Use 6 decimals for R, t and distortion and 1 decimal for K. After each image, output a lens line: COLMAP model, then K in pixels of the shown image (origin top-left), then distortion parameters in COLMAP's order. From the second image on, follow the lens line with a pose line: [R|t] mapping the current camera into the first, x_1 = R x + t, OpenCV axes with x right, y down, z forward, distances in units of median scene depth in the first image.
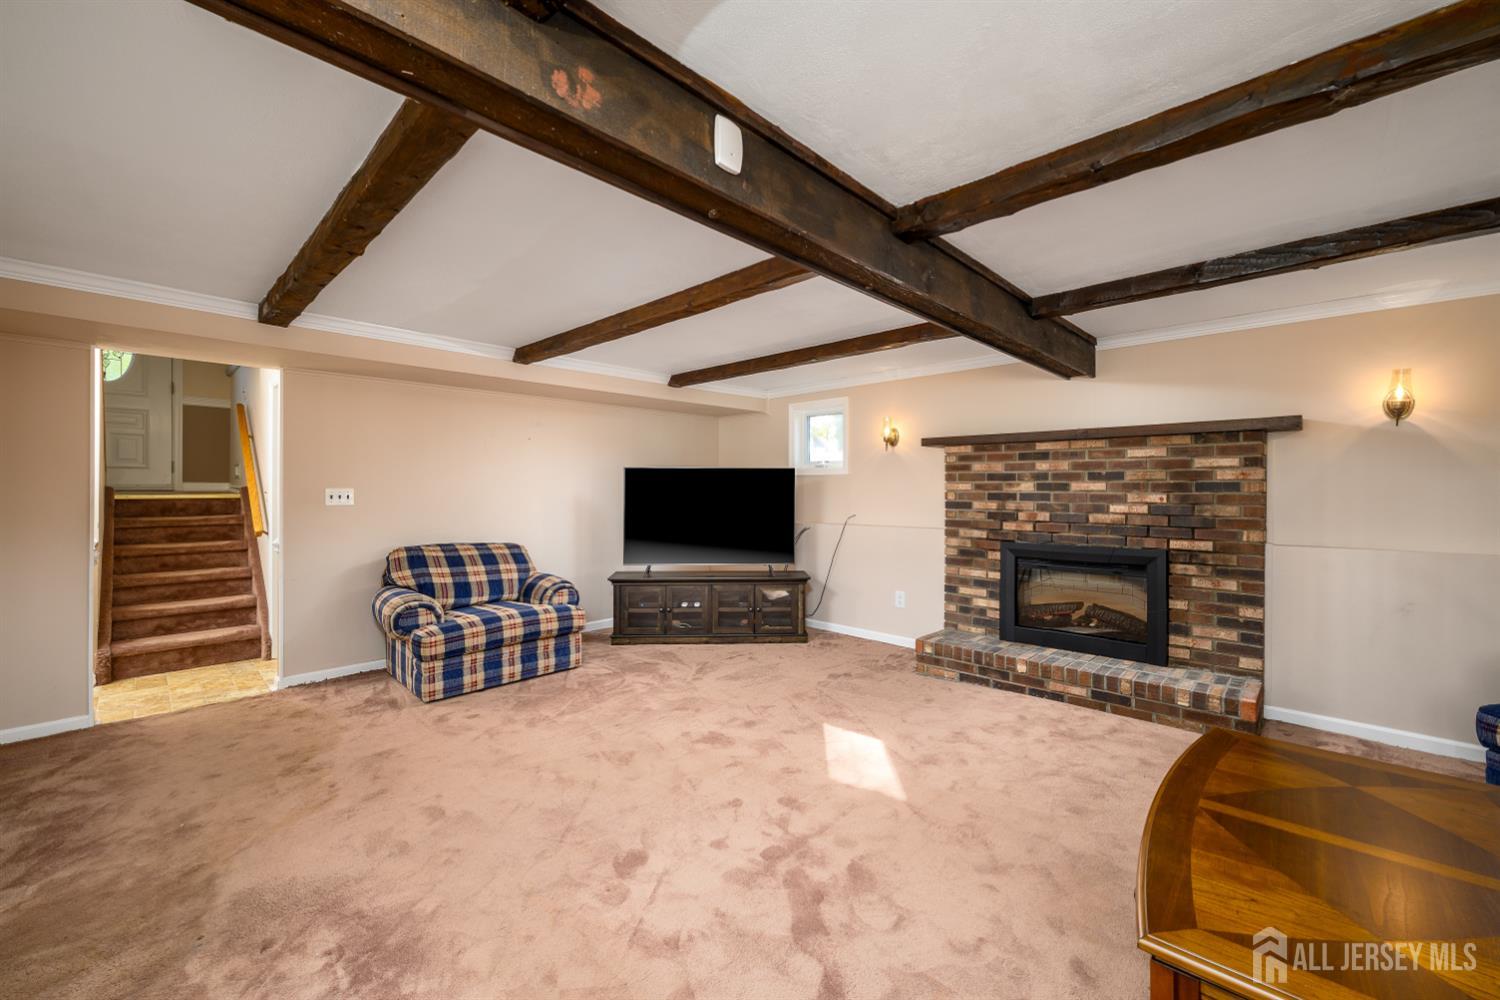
lens RADIAL K [[606.1, 0, 752.5], [0, 606.1, 490.9], [0, 0, 1]] dist [-0.000485, 0.000002]
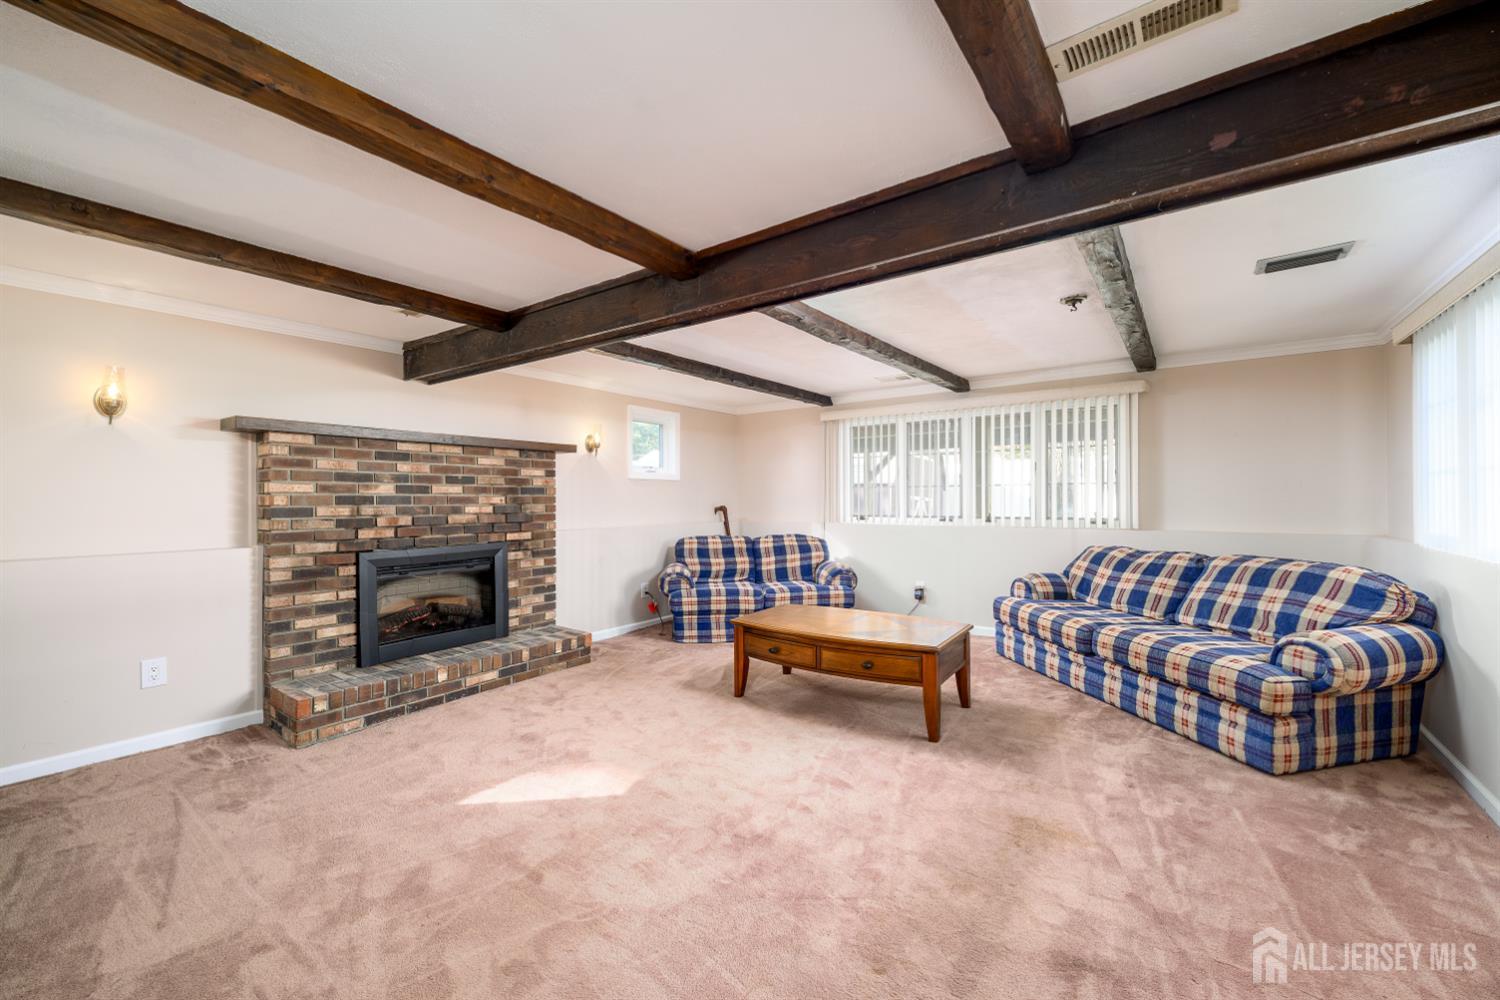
lens RADIAL K [[606.1, 0, 752.5], [0, 606.1, 490.9], [0, 0, 1]] dist [-0.000485, 0.000002]
pose [[-0.143105, 0.011906, 0.989636, -0.559986], [0.007017, 0.999915, -0.011015, 0.010365], [-0.989683, 0.005368, -0.143176, 0.622803]]
